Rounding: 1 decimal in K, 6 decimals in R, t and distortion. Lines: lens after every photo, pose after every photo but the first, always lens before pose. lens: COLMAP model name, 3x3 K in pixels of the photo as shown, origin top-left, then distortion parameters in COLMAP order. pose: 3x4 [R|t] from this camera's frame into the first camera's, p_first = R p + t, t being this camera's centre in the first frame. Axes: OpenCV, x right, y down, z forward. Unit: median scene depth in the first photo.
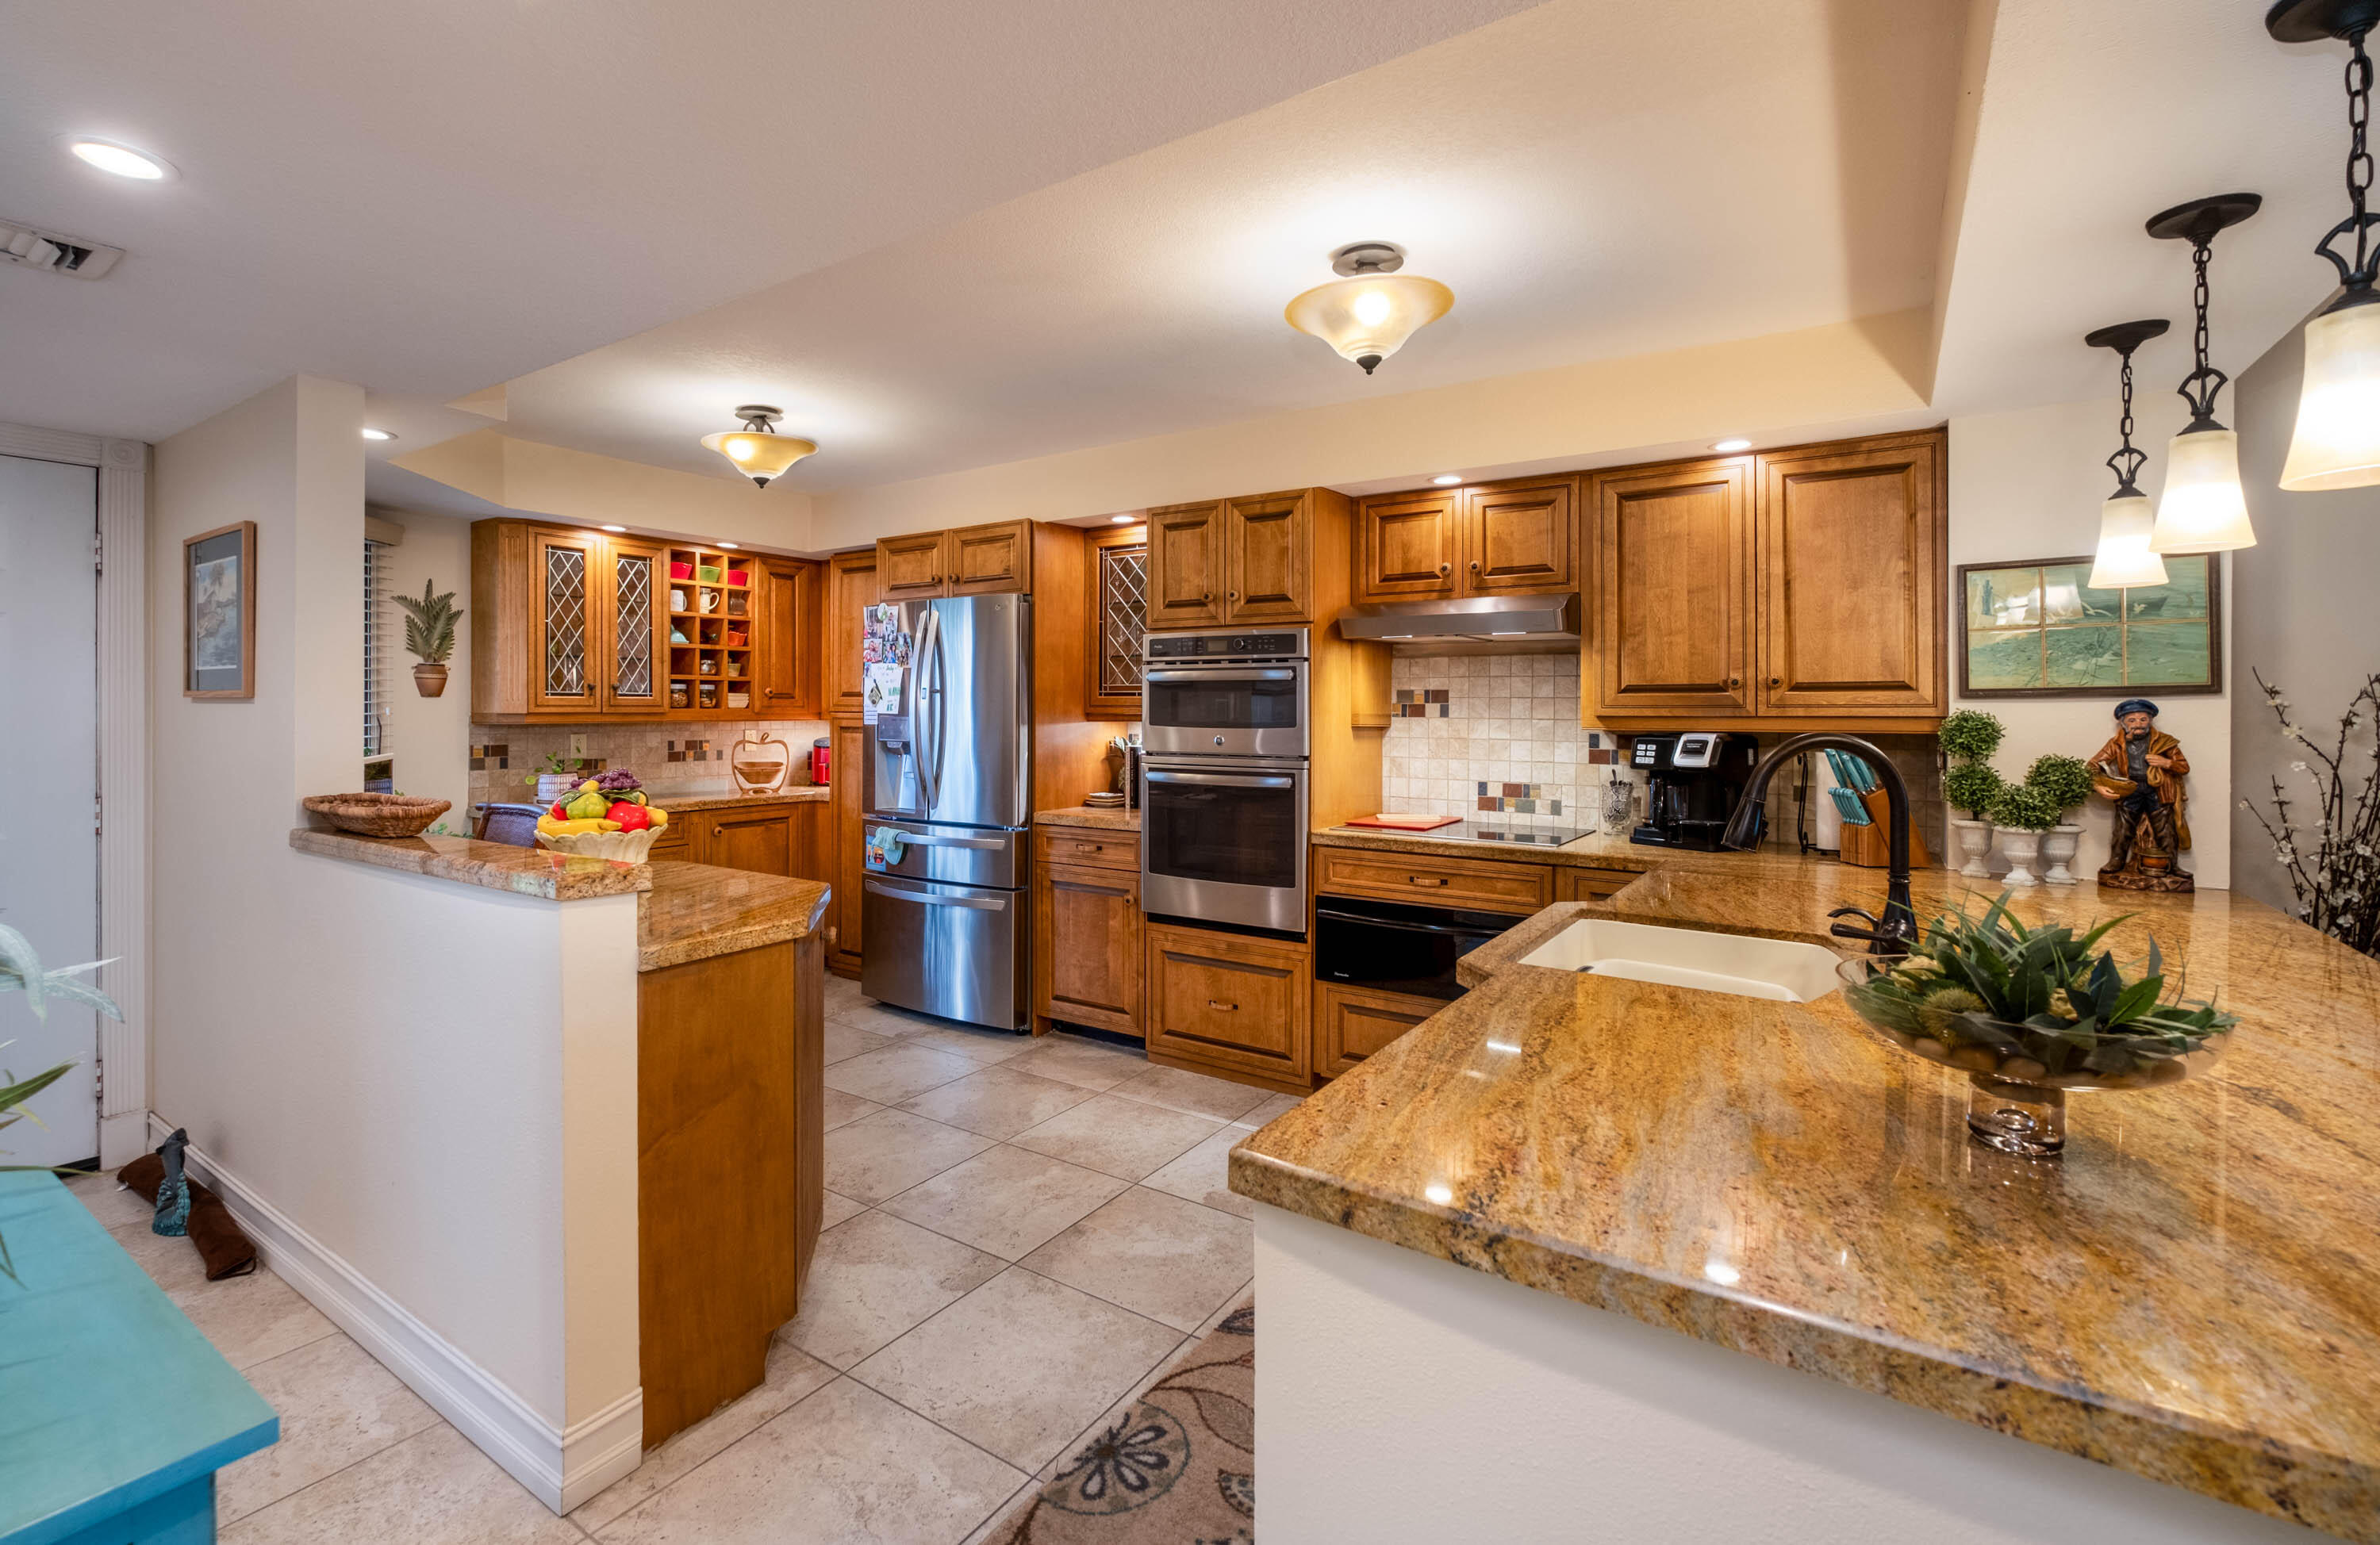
lens RADIAL K [[1051.6, 0, 1185.2], [0, 1051.6, 717.9], [0, 0, 1]] dist [-0.010397, -0.000148]
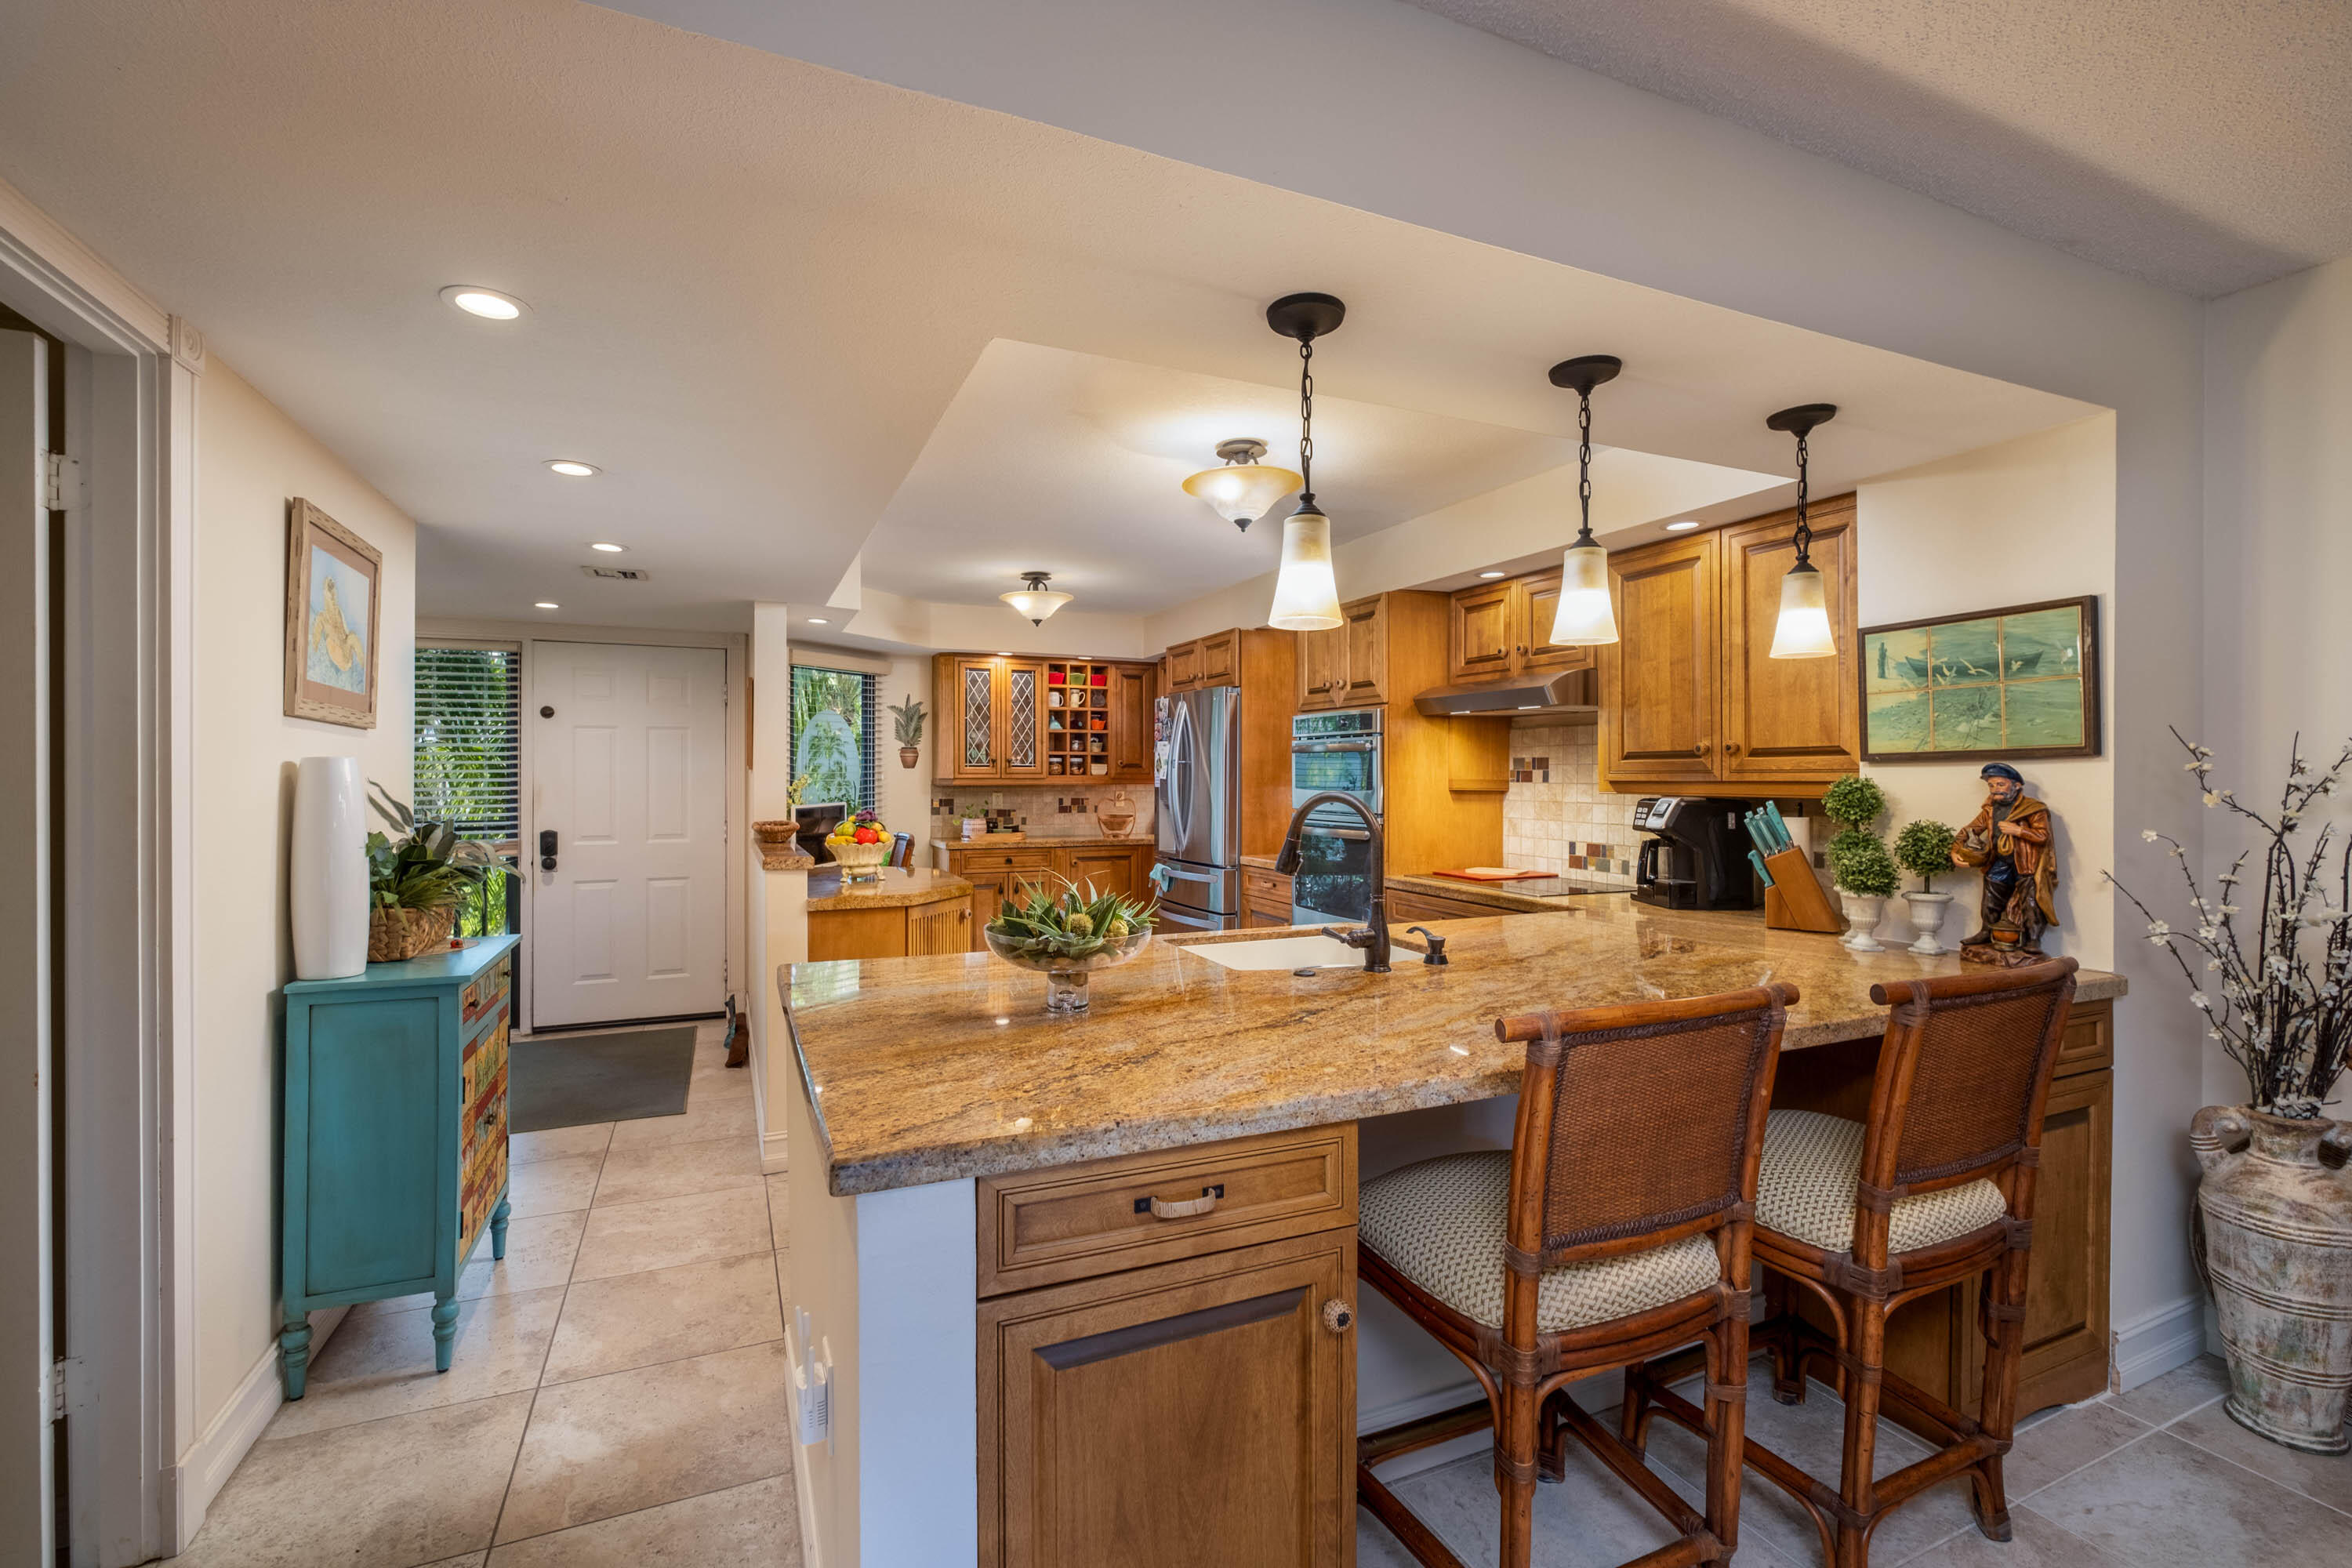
lens RADIAL K [[1021.5, 0, 1188.7], [0, 1021.5, 778.7], [0, 0, 1]] dist [-0.002162, -0.000833]
pose [[0.851949, 0.000831, -0.523623, 0.499937], [-0.004064, 0.999979, -0.005025, 0.002471], [0.523608, 0.006409, 0.851935, -0.108199]]
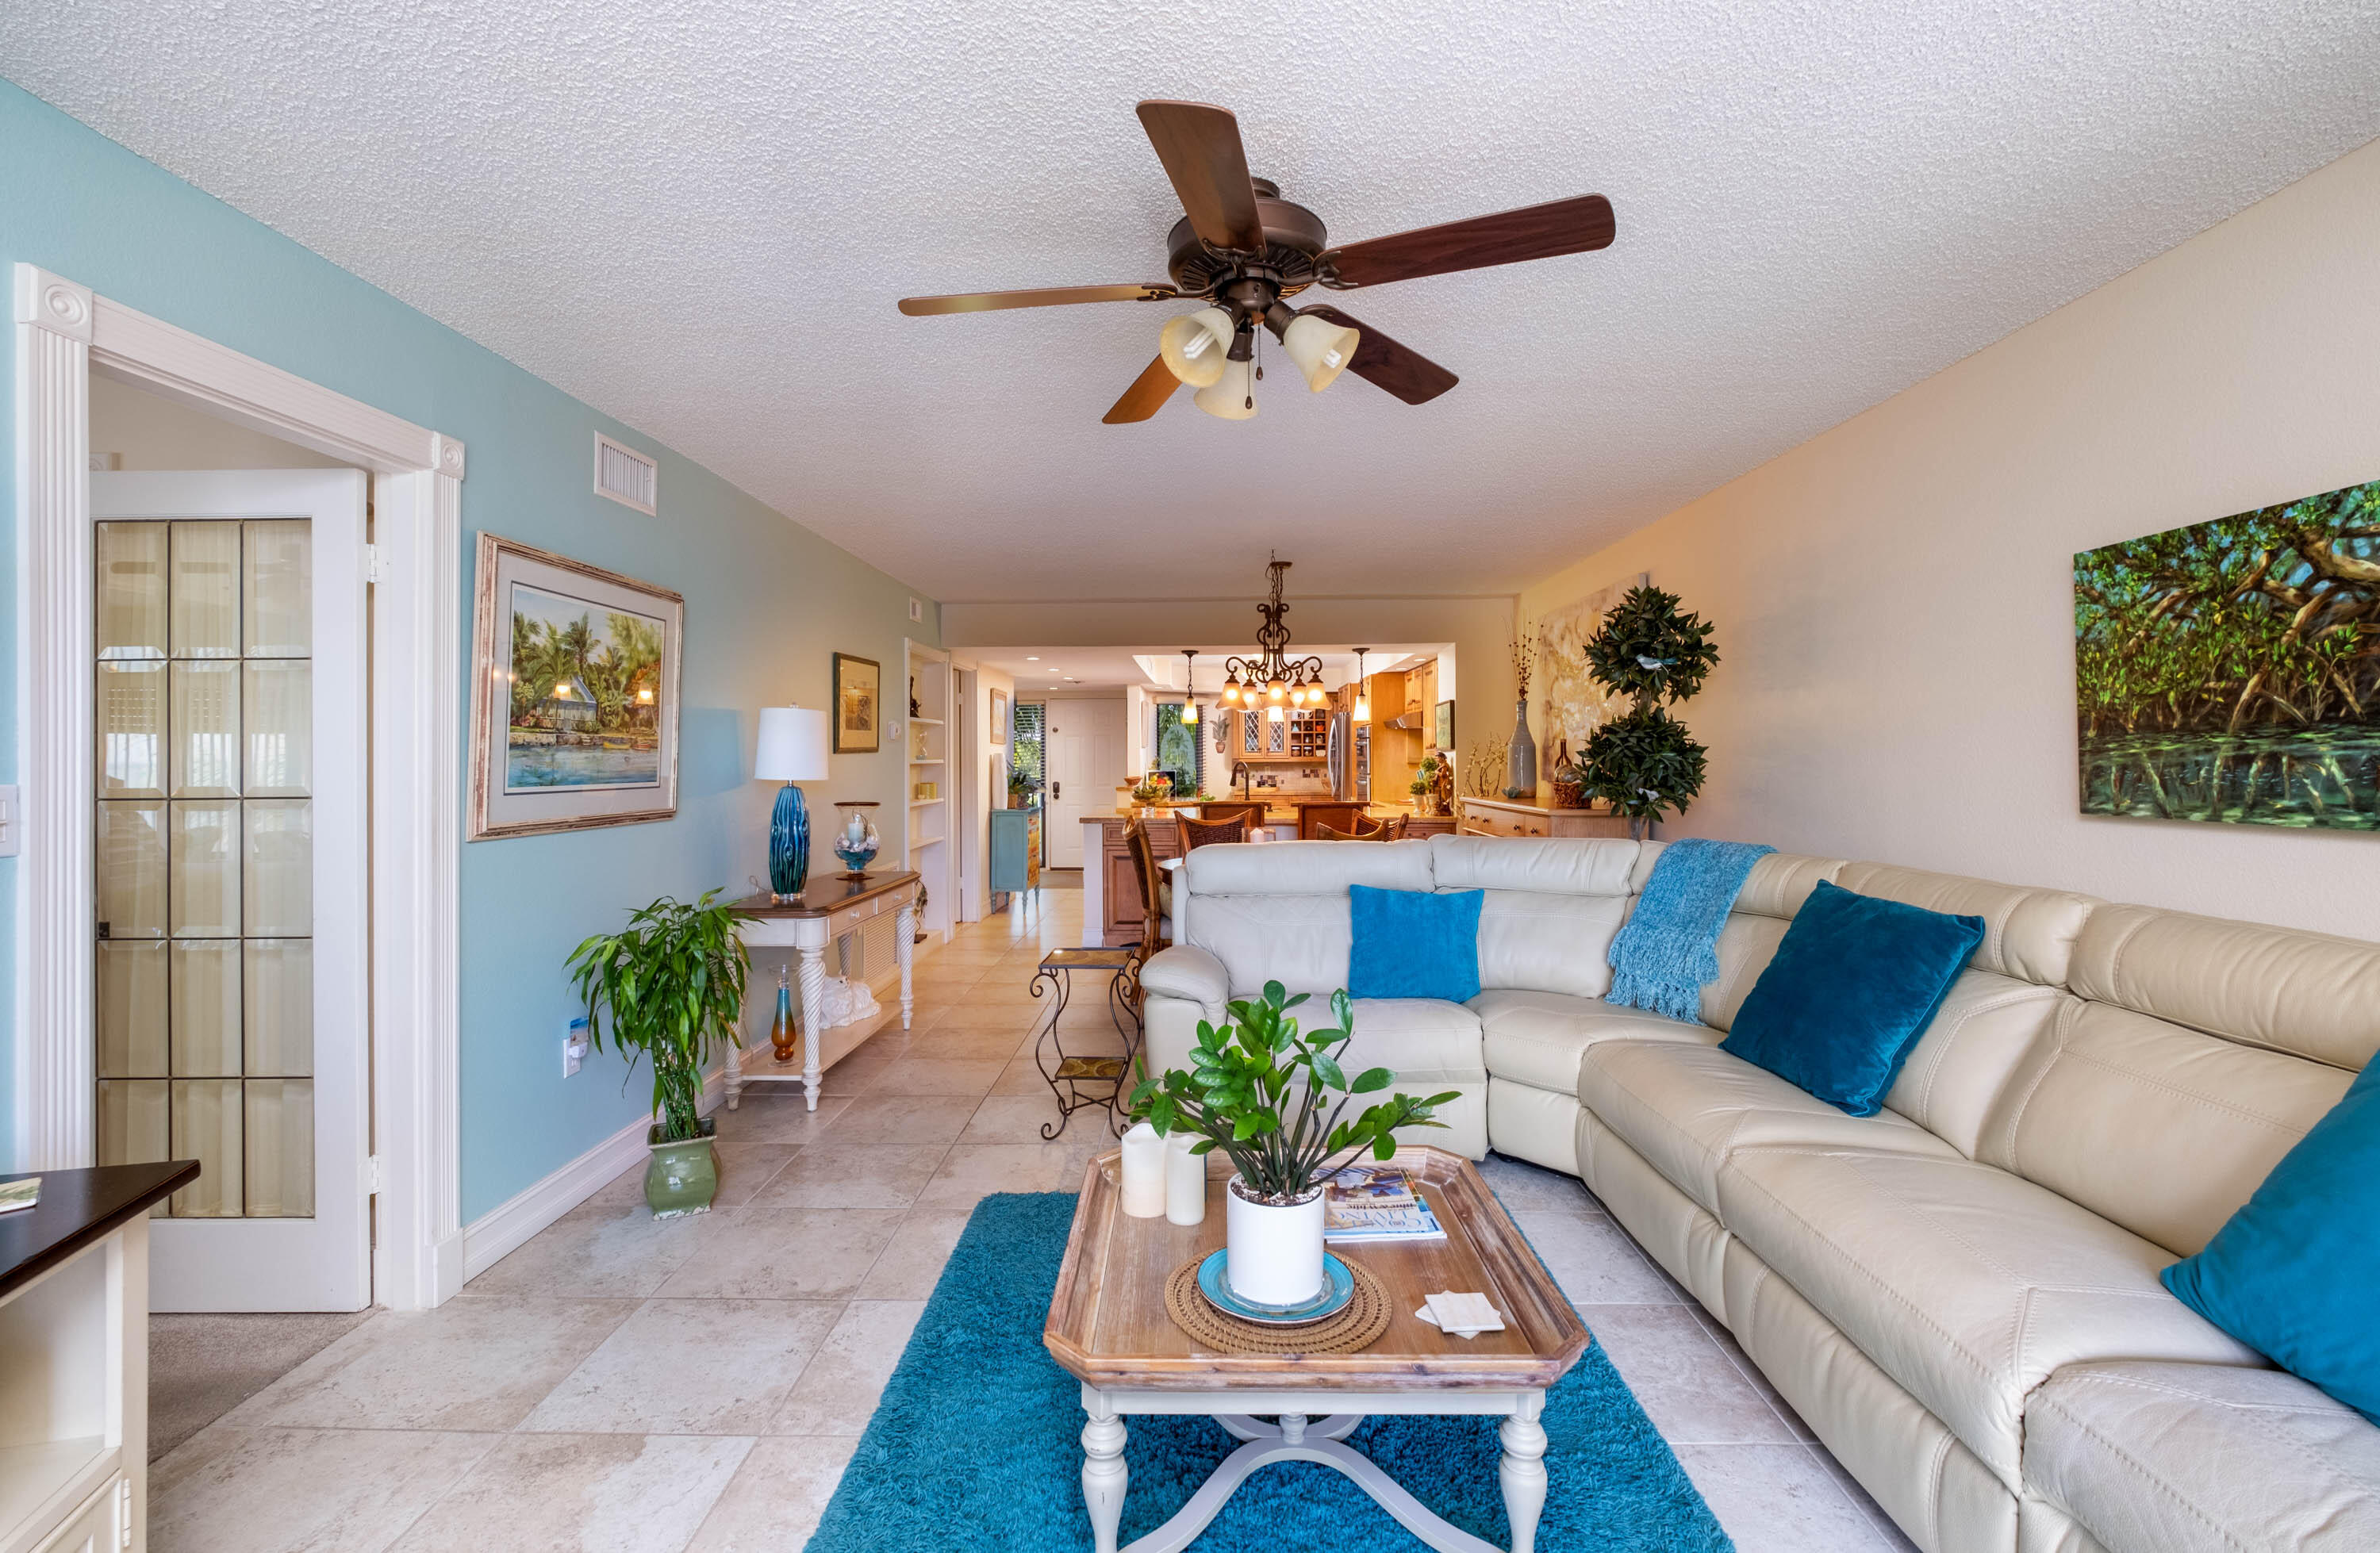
lens RADIAL K [[1051.7, 0, 1185.0], [0, 1051.7, 765.4], [0, 0, 1]] dist [-0.010397, -0.000148]
pose [[0.535773, -0.000733, -0.844362, 1.955185], [-0.001641, 0.999997, -0.001909, 0.022450], [0.844361, 0.002408, 0.535770, -0.771245]]
